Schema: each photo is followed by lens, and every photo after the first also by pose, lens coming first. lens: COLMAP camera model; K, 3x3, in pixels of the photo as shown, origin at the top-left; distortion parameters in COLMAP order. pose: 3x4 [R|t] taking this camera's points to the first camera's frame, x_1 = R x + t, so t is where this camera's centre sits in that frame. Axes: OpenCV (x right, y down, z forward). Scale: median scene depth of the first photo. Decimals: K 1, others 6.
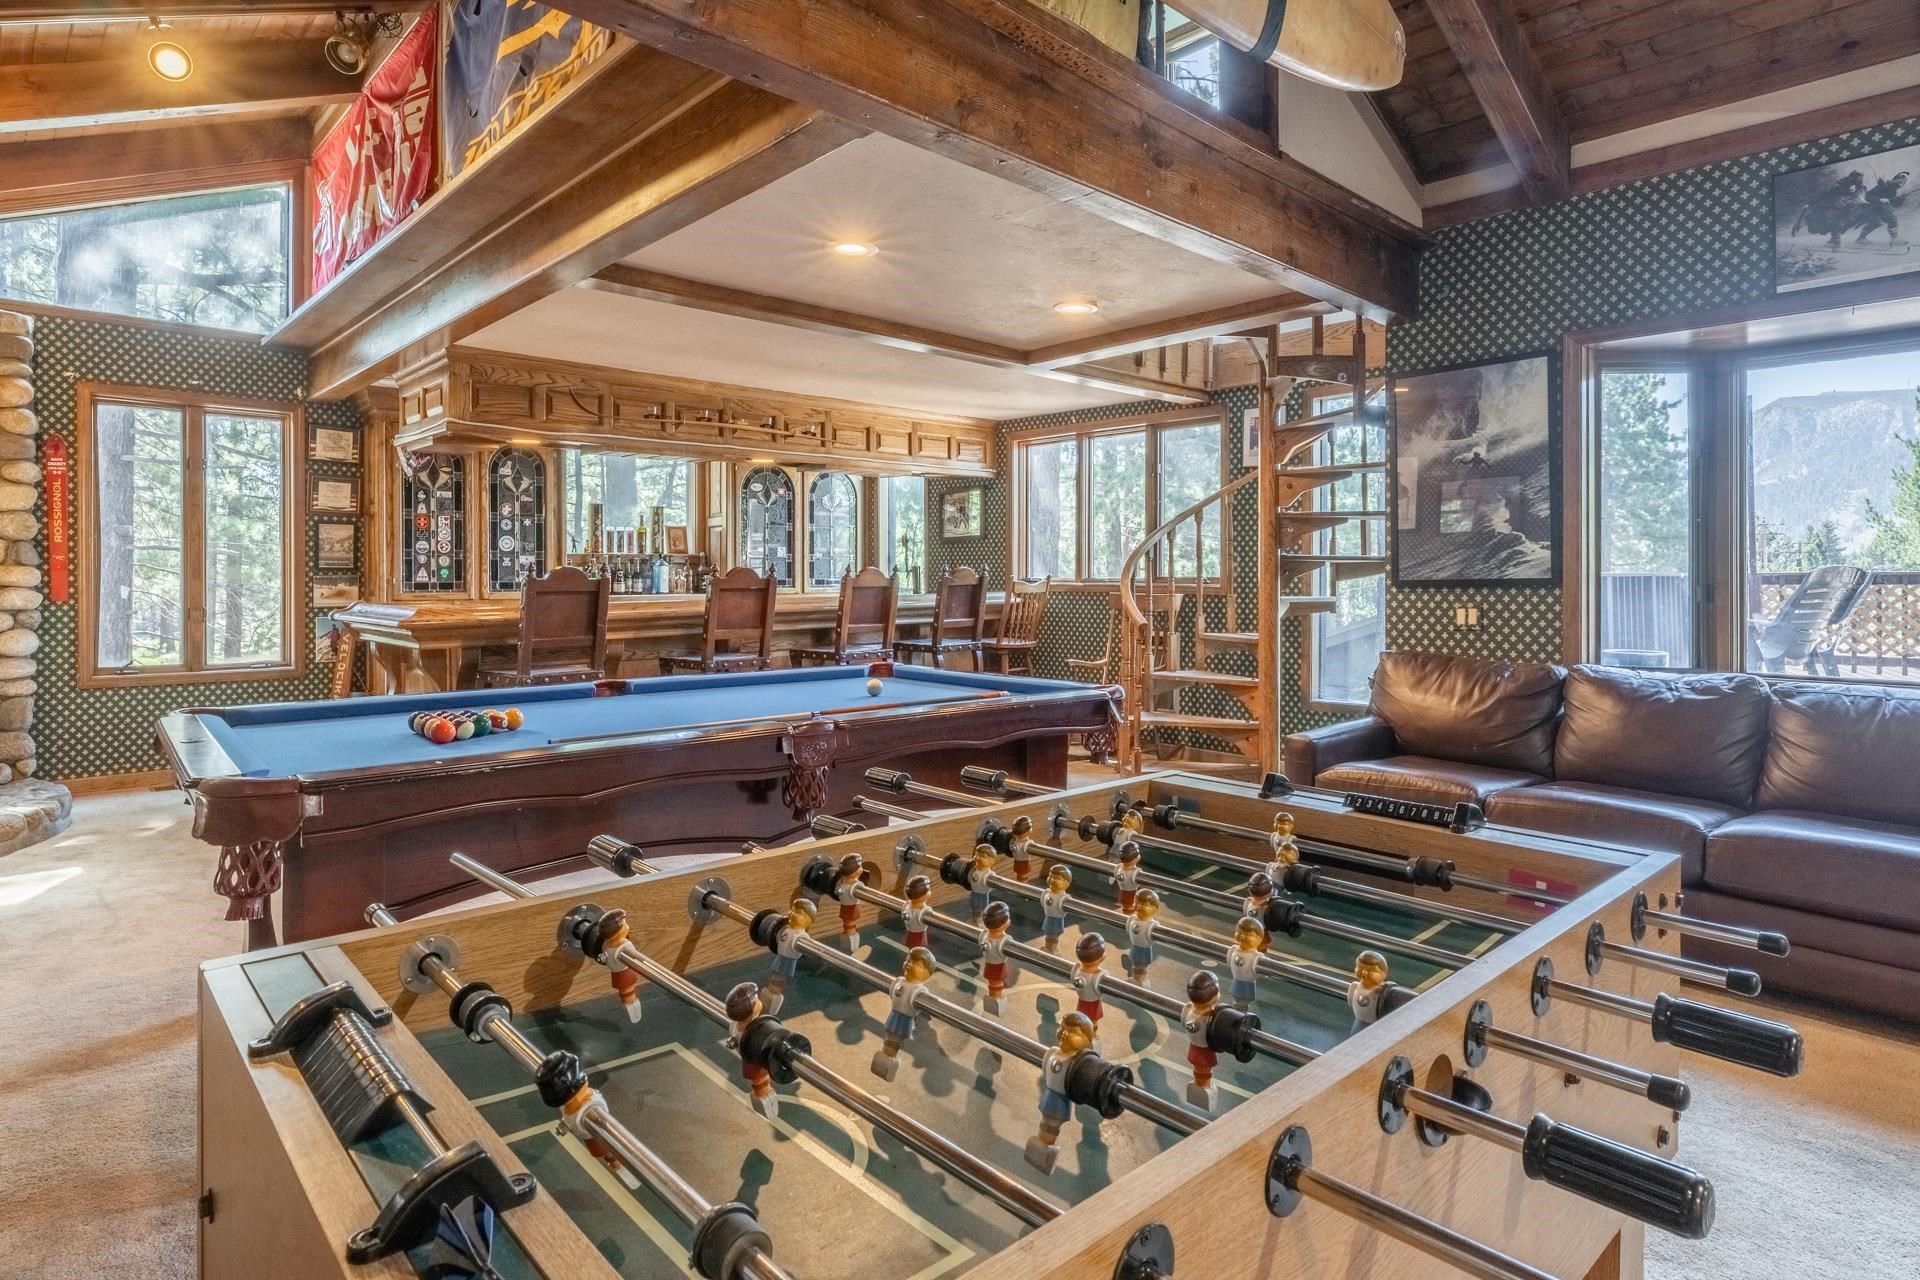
lens RADIAL K [[1032.3, 0, 958.7], [0, 1032.3, 577.2], [0, 0, 1]] dist [-0.001960, -0.000750]
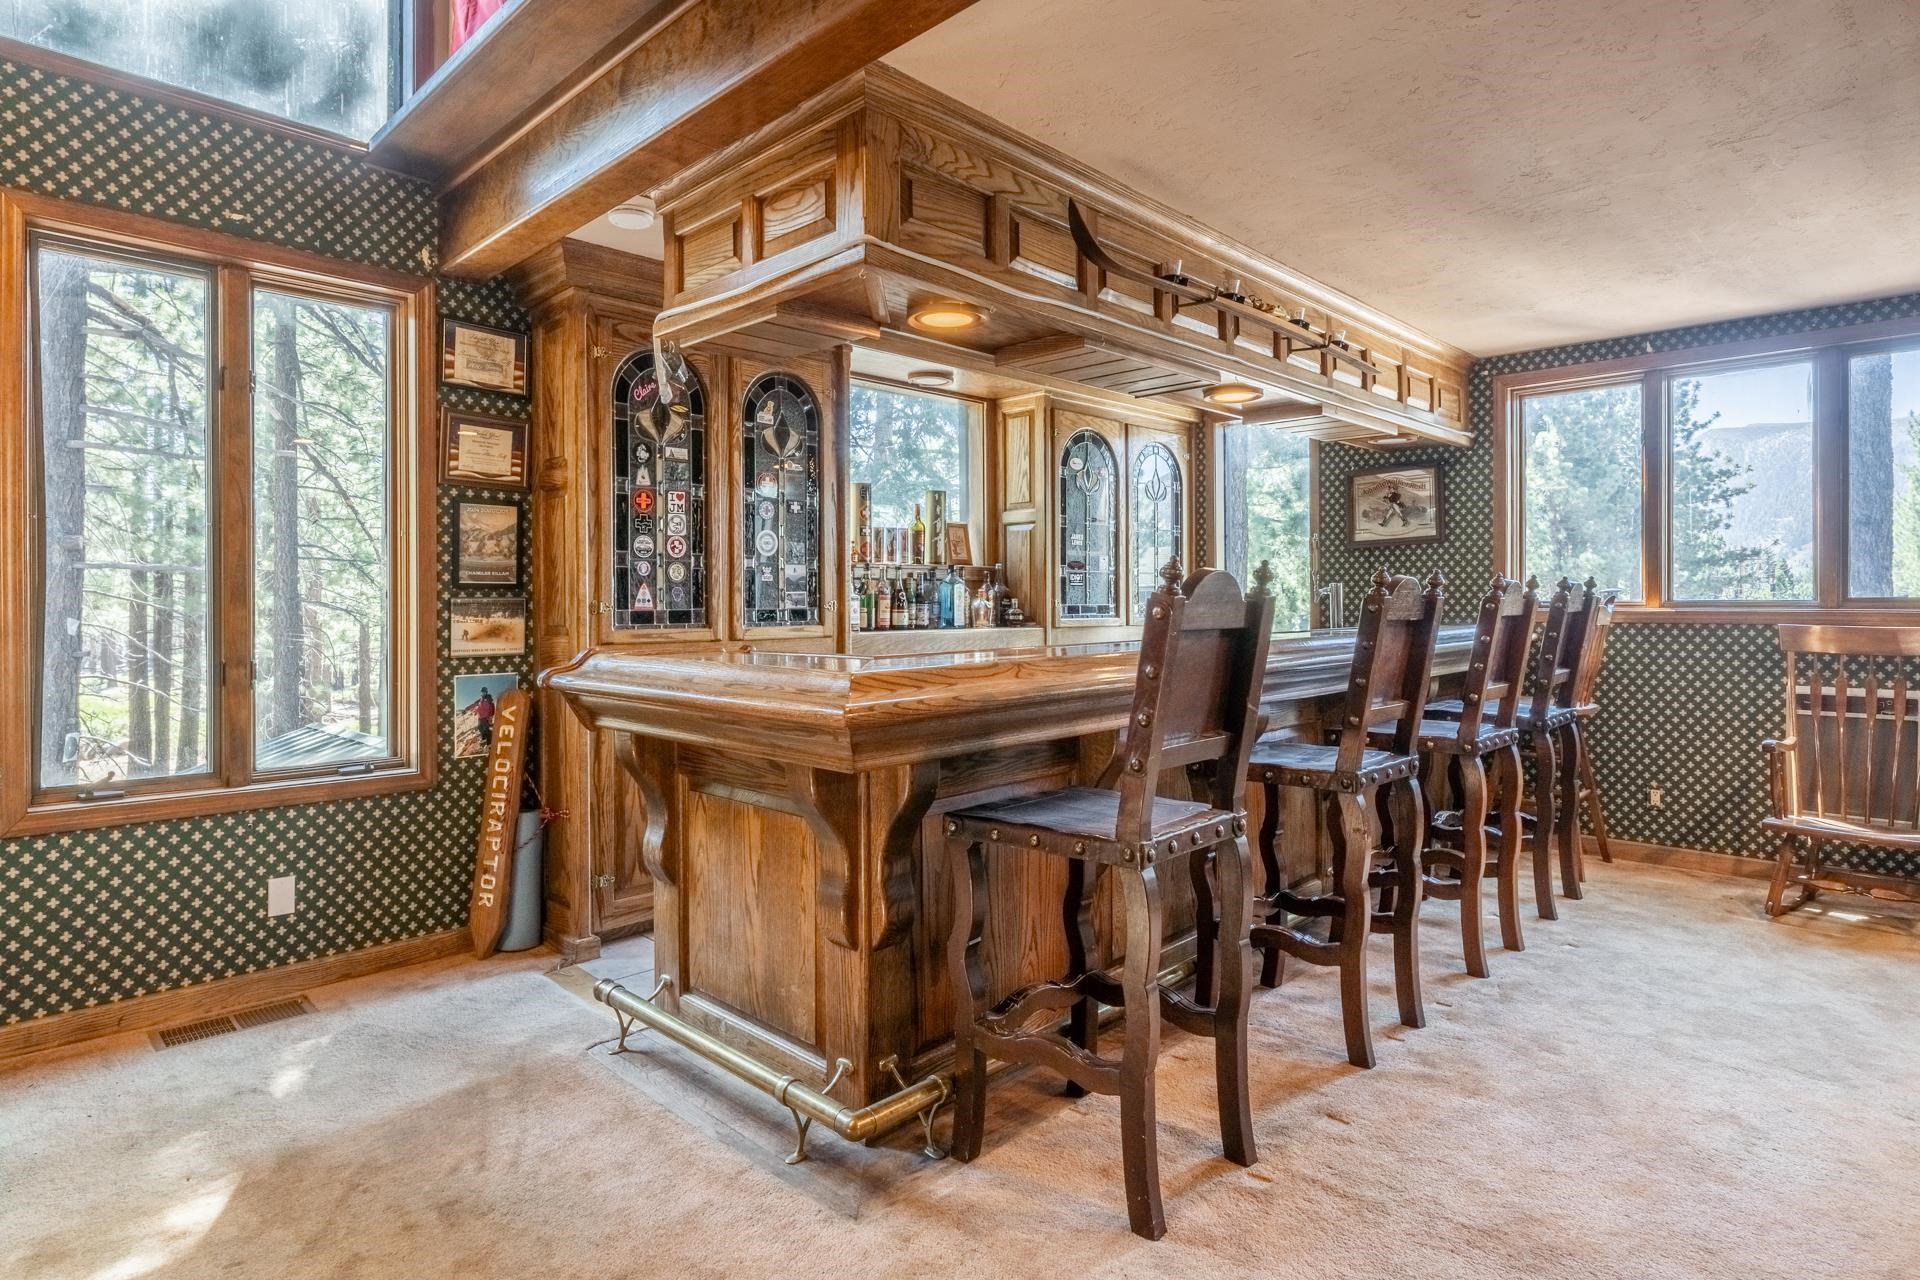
lens RADIAL K [[1032.3, 0, 958.4], [0, 1032.3, 602.8], [0, 0, 1]] dist [-0.001960, -0.000750]
pose [[0.999327, -0.002824, 0.036576, -0.372893], [0.002916, 0.999993, -0.002464, 0.002794], [-0.036568, 0.002569, 0.999328, 0.442568]]
